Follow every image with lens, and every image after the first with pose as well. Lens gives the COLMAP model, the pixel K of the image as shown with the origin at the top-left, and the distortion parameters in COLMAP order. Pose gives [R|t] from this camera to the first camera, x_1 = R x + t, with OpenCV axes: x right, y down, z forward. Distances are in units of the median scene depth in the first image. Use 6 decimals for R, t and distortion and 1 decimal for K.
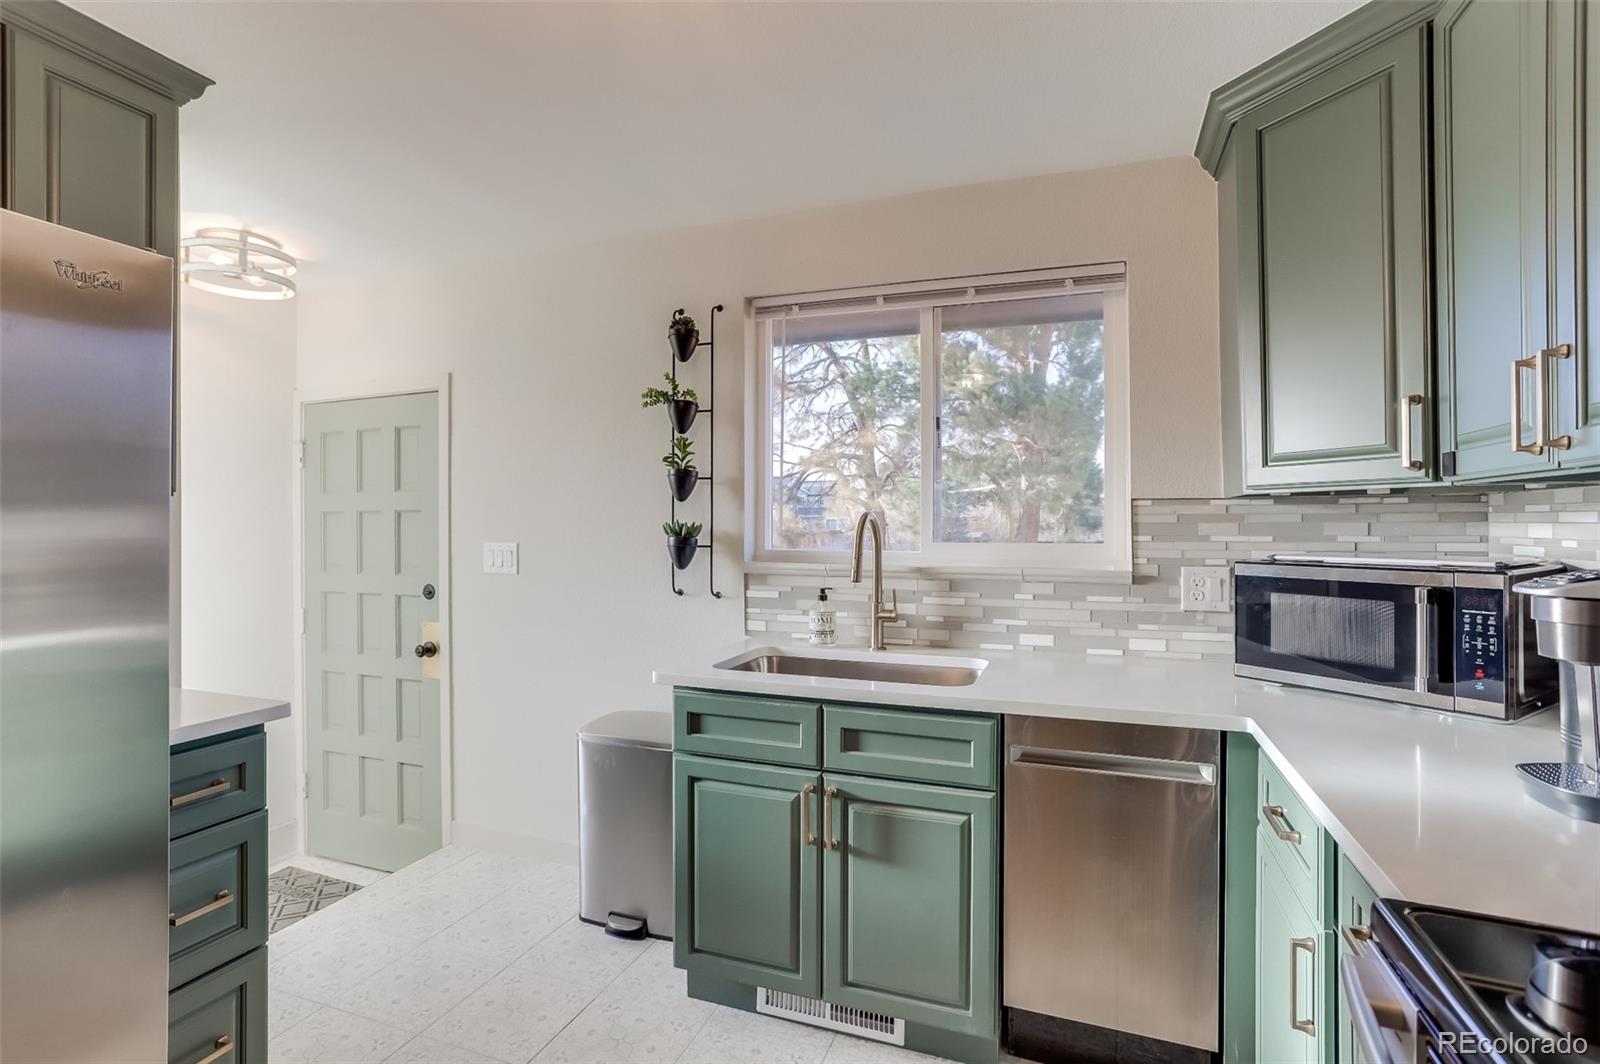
lens RADIAL K [[780.8, 0, 799.9], [0, 780.8, 517.7], [0, 0, 1]] dist [-0.048615, 0.028269]
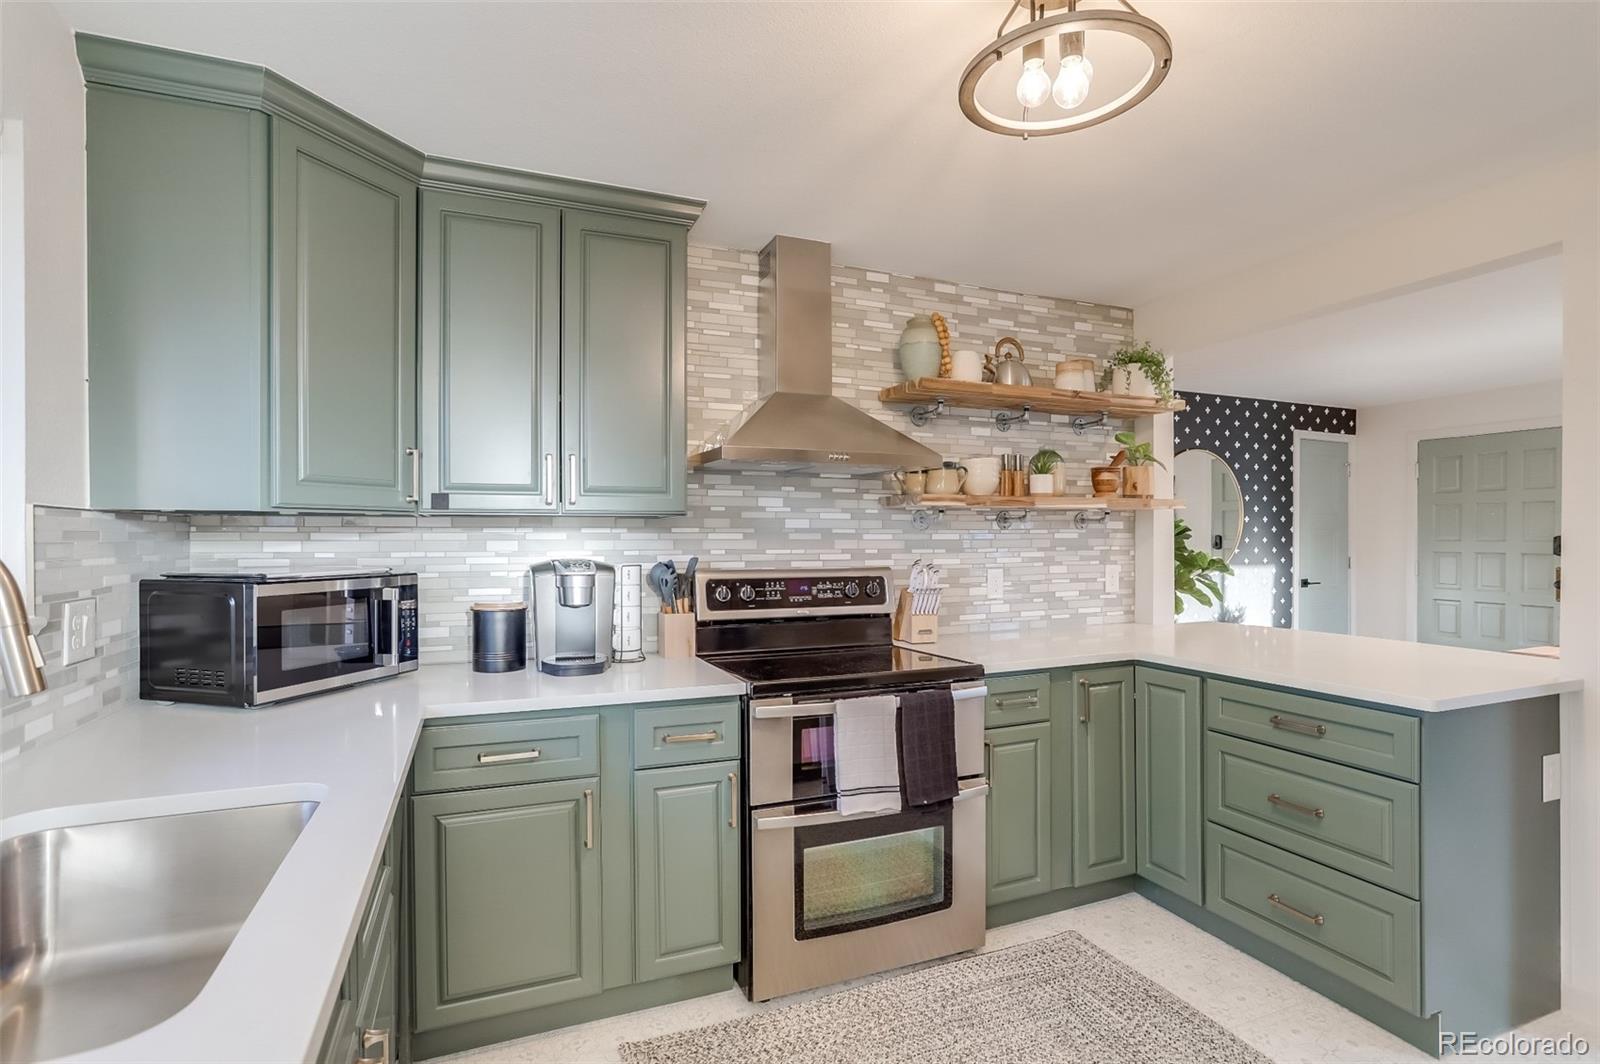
lens RADIAL K [[780.8, 0, 794.4], [0, 780.8, 538.3], [0, 0, 1]] dist [-0.048615, 0.028269]
pose [[-0.677081, 0.002085, 0.735905, -0.489860], [-0.002685, 0.999982, -0.005303, 0.005814], [-0.735903, -0.005566, -0.677064, 1.017744]]
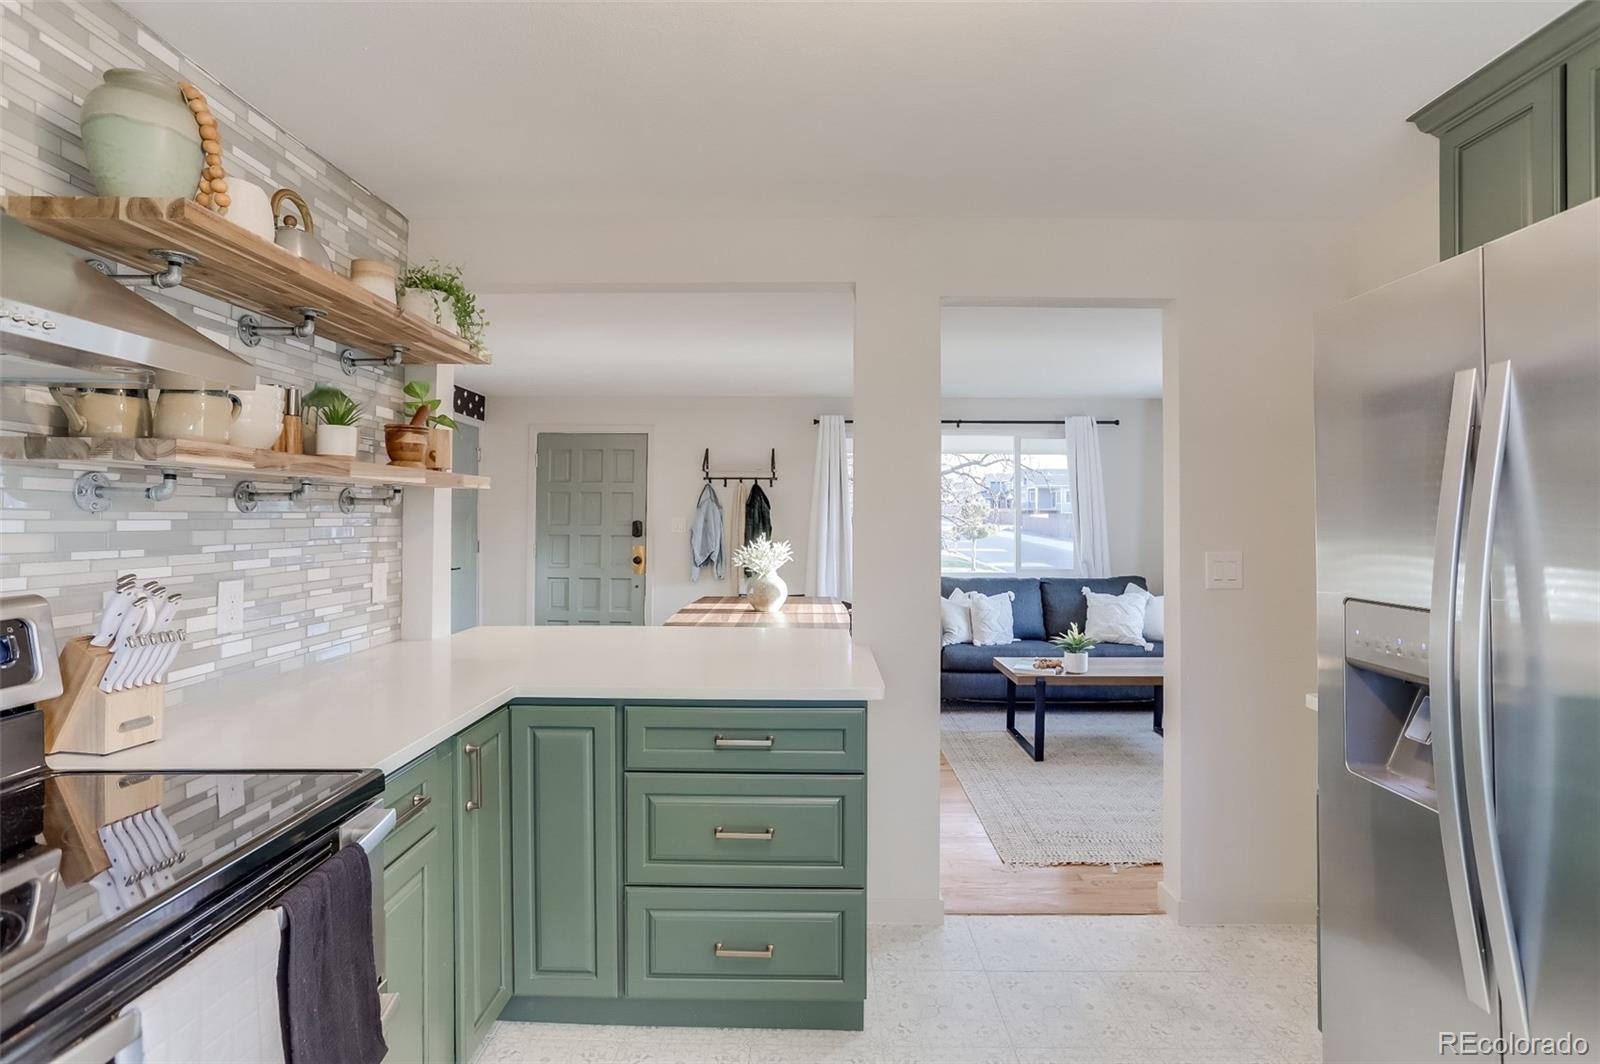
lens RADIAL K [[780.8, 0, 803.2], [0, 780.8, 499.0], [0, 0, 1]] dist [-0.048615, 0.028269]
pose [[-0.941555, -0.011640, -0.336658, 0.055516], [-0.000807, 0.999478, -0.032299, -0.008260], [0.336858, -0.030140, -0.941073, 0.726079]]
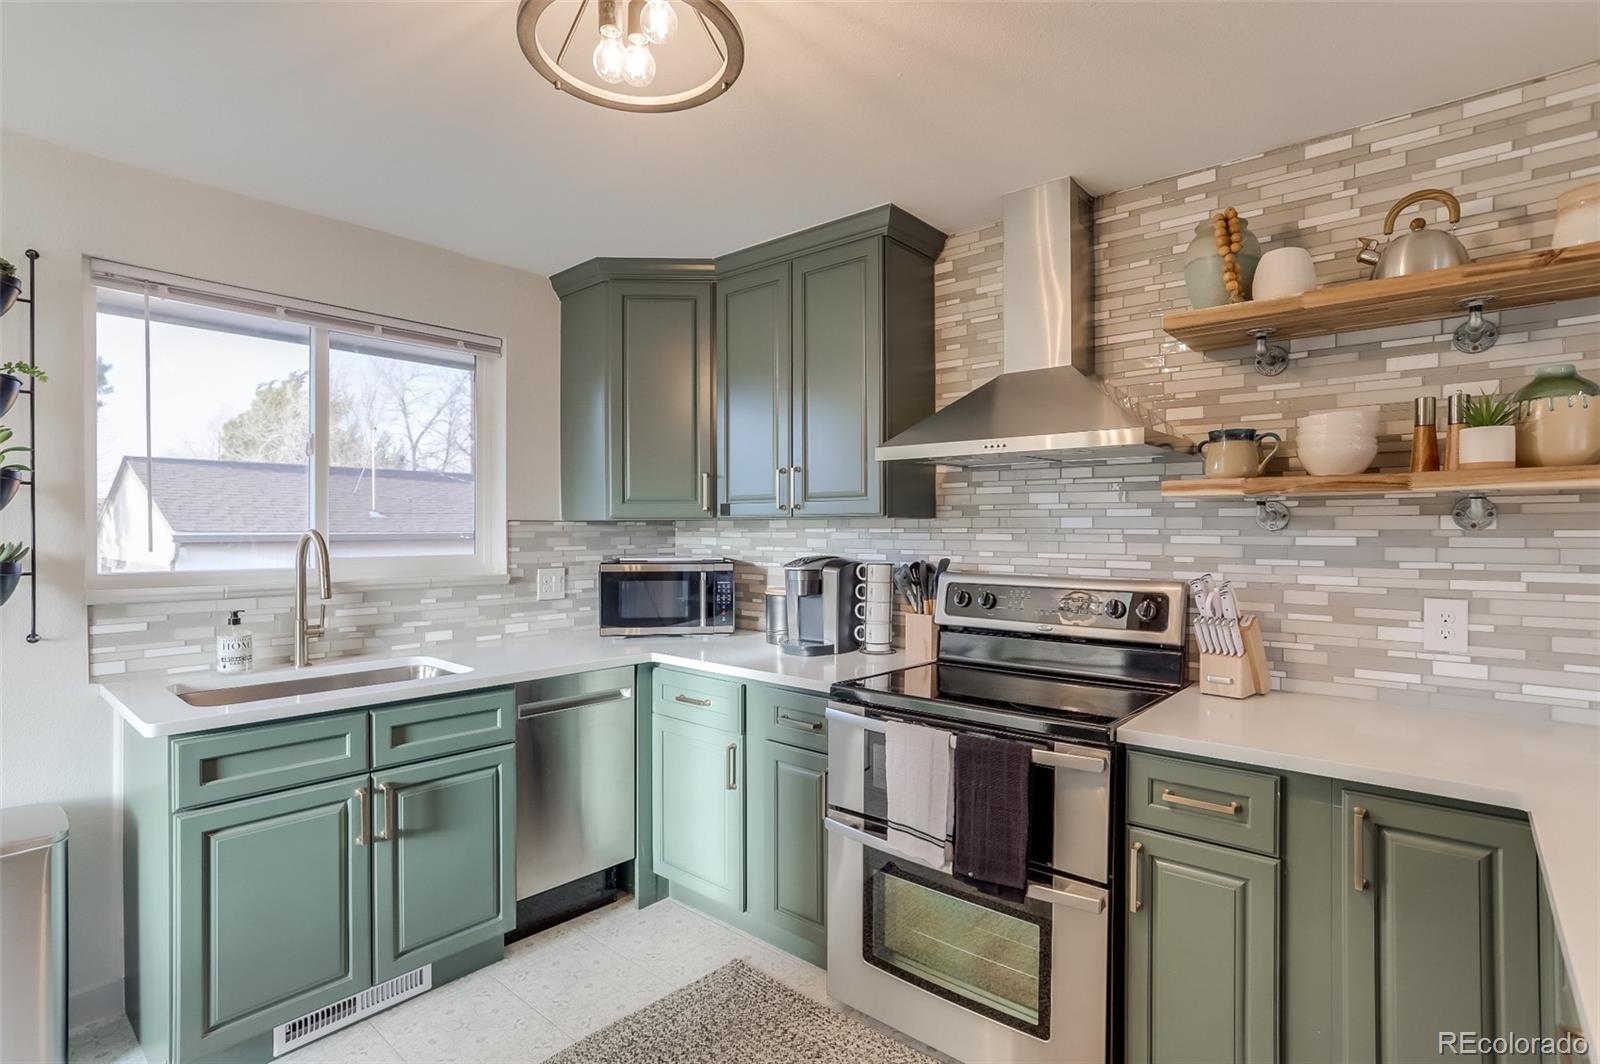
lens RADIAL K [[780.8, 0, 795.9], [0, 780.8, 533.2], [0, 0, 1]] dist [-0.048615, 0.028269]
pose [[0.351157, -0.005300, 0.936301, -0.685372], [-0.008333, 0.999927, 0.008785, -0.018698], [-0.936279, -0.010887, 0.351087, 0.067921]]
